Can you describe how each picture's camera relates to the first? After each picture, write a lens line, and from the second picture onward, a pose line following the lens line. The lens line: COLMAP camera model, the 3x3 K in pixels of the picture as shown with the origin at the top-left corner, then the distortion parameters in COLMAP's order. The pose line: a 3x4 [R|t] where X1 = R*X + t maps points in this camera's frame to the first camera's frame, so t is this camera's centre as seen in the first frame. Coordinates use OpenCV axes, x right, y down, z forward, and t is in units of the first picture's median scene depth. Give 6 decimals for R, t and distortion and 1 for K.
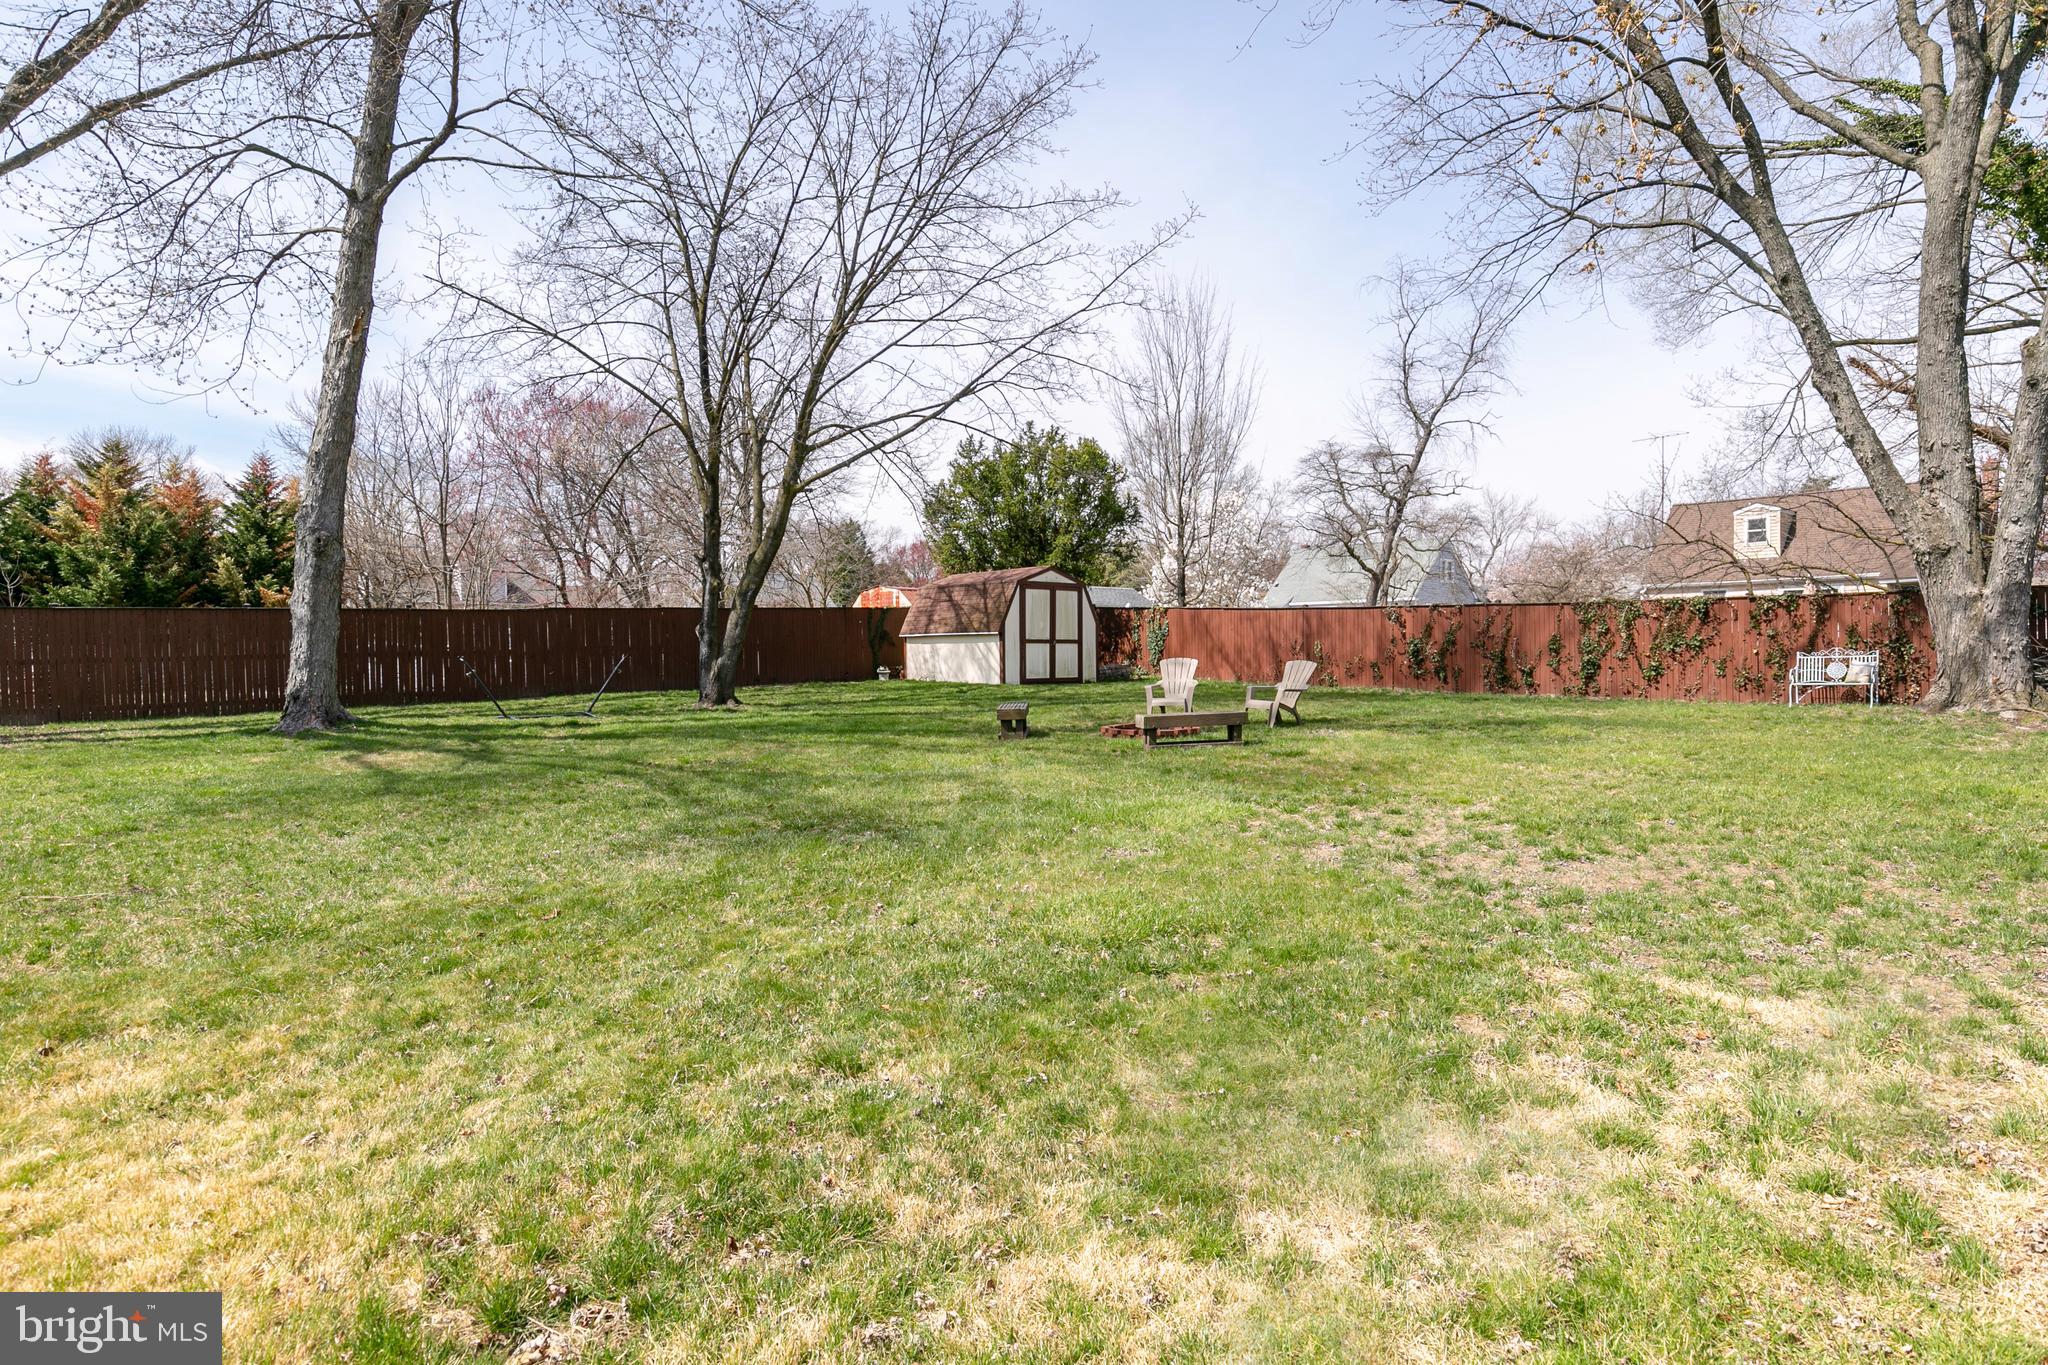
lens RADIAL K [[1129.3, 0, 1015.2], [0, 1129.3, 674.0], [0, 0, 1]] dist [-0.000173, -0.000856]
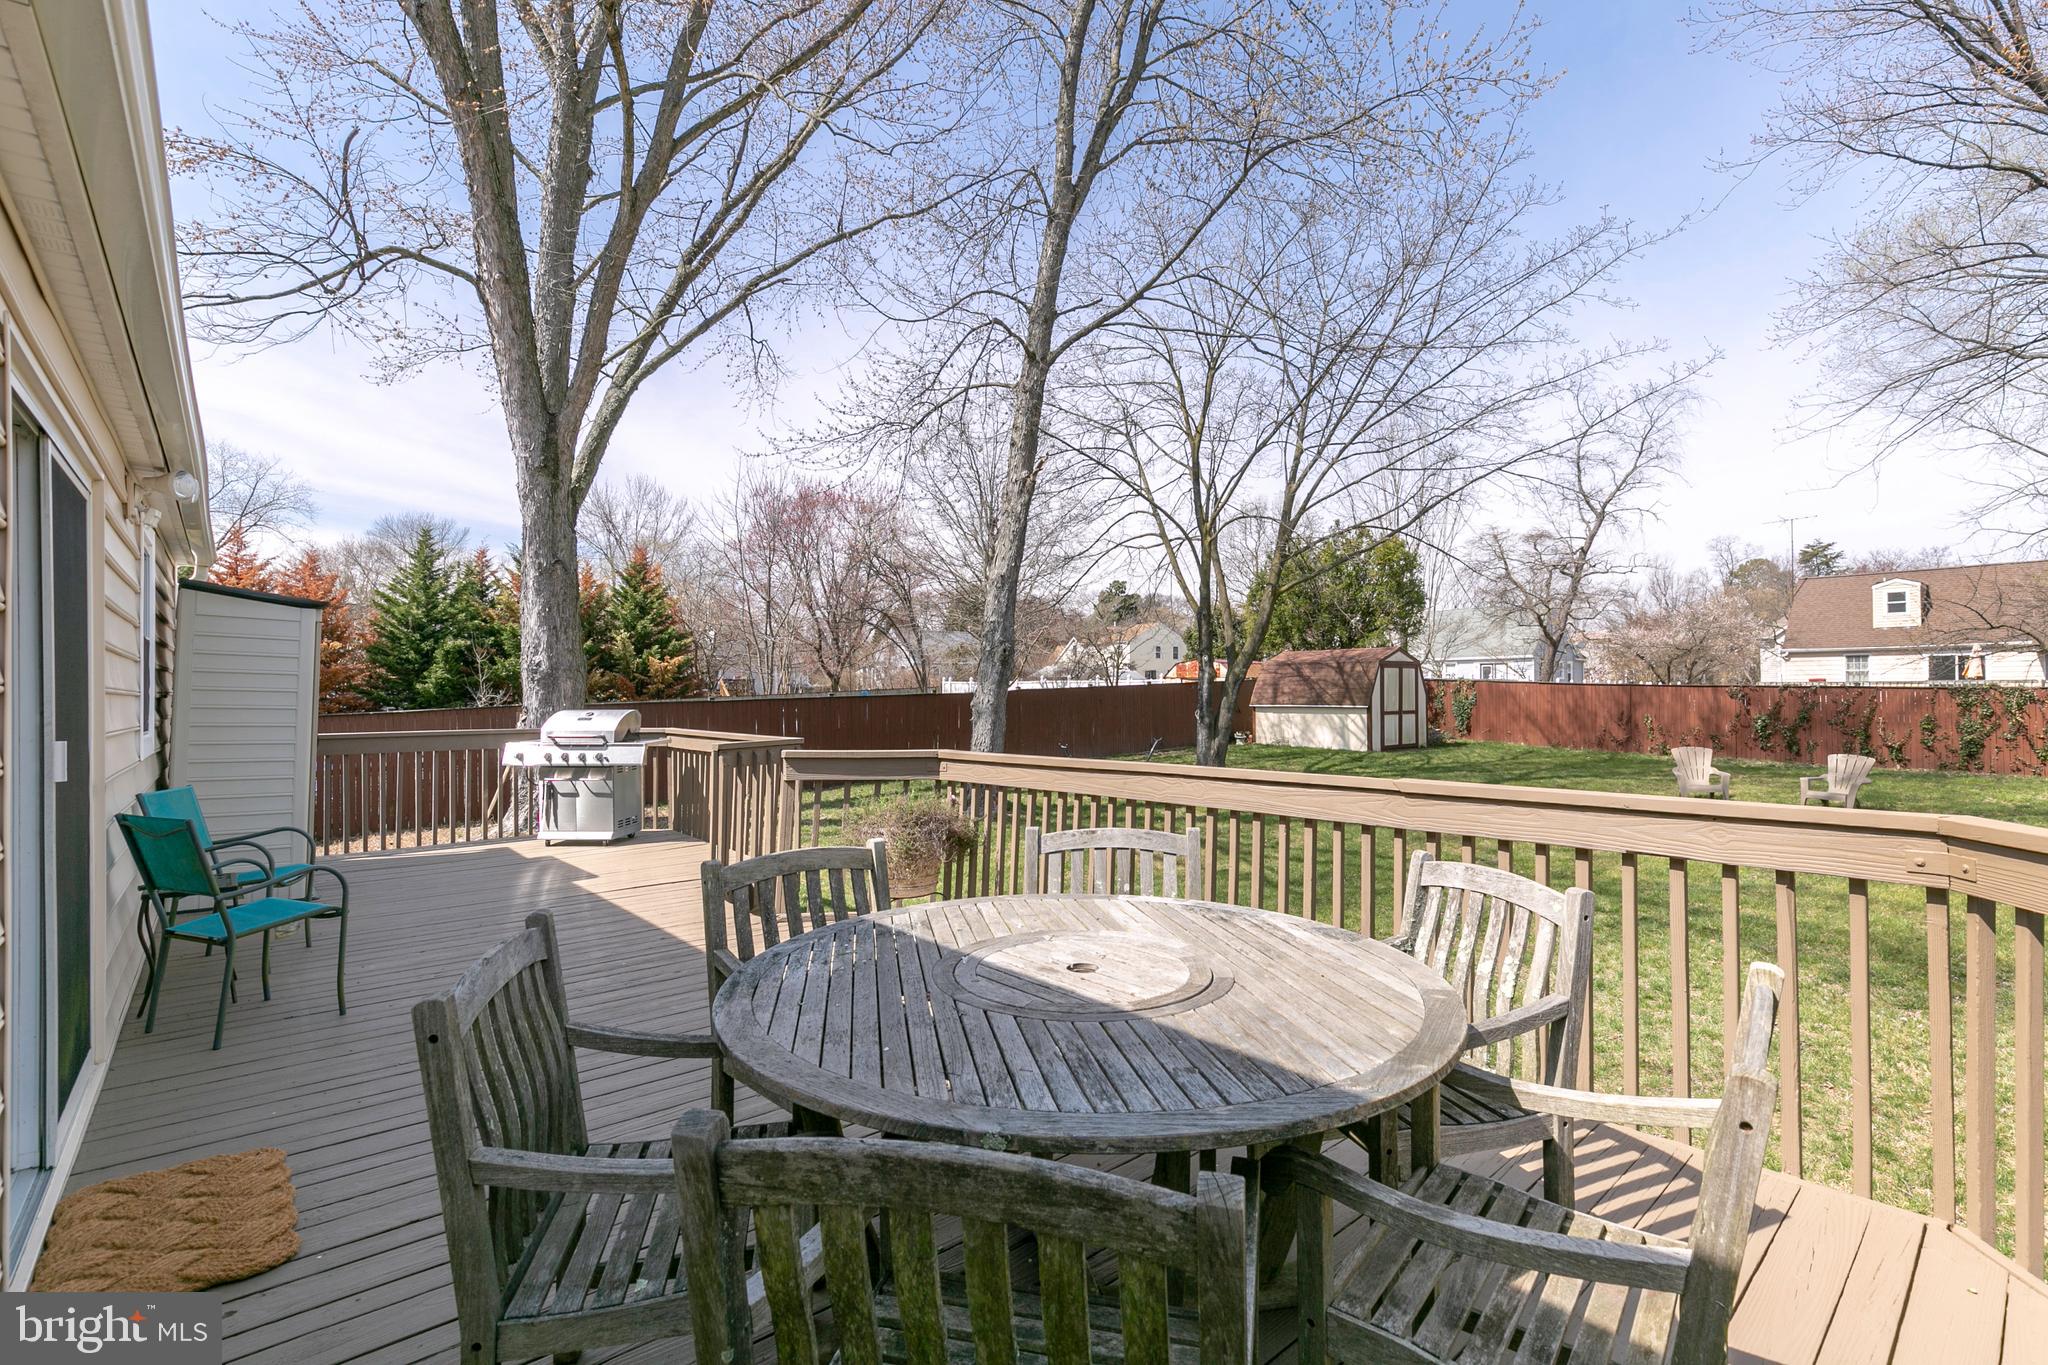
lens RADIAL K [[935.0, 0, 1038.3], [0, 935.0, 686.9], [0, 0, 1]] dist [-0.000769, 0.000263]
pose [[0.999077, 0.000487, -0.042945, -0.280208], [-0.001355, 0.999796, -0.020173, -0.033432], [0.042926, 0.020212, 0.998874, 0.026163]]
